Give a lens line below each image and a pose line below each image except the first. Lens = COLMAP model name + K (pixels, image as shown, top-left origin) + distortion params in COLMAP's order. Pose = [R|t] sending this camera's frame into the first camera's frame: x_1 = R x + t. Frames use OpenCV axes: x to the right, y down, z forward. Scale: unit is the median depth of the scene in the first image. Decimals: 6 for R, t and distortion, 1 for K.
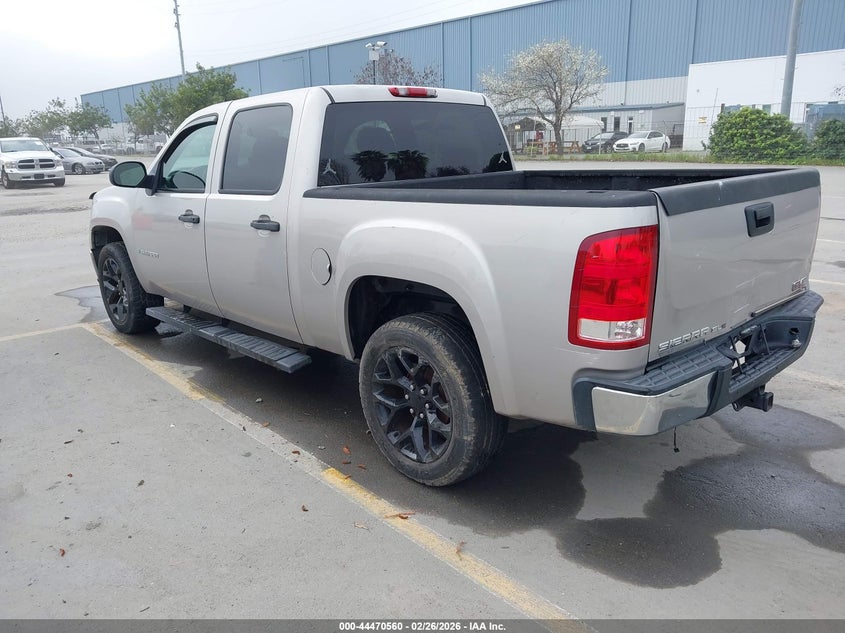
lens RADIAL K [[671.6, 0, 426.3], [0, 671.6, 319.4], [0, 0, 1]] dist [0.003033, 0.009541]
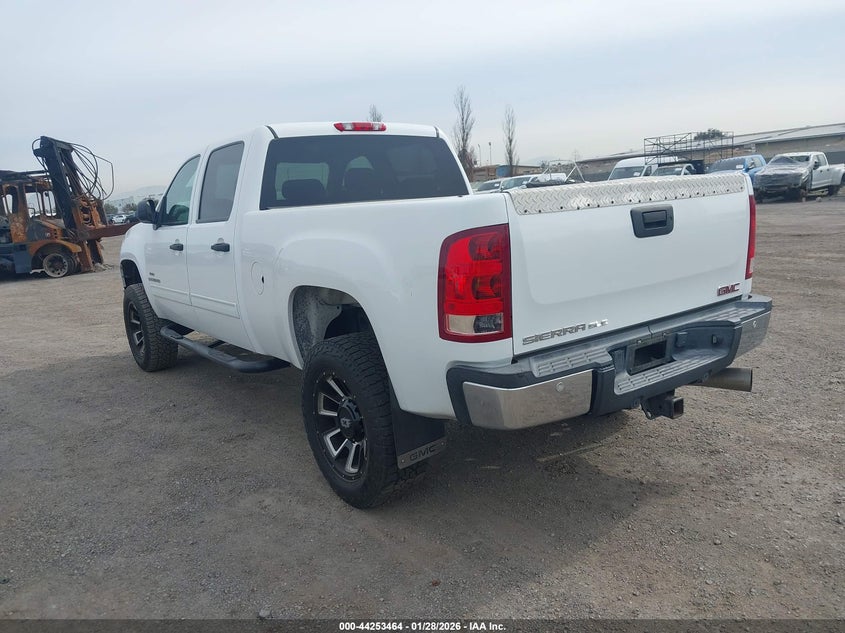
lens RADIAL K [[671.6, 0, 426.3], [0, 671.6, 319.4], [0, 0, 1]] dist [0.003033, 0.009541]
pose [[0.979733, -0.008247, -0.200138, 0.319120], [-0.010538, 0.995646, -0.092614, 0.081051], [0.200031, 0.092846, 0.975381, -0.023397]]
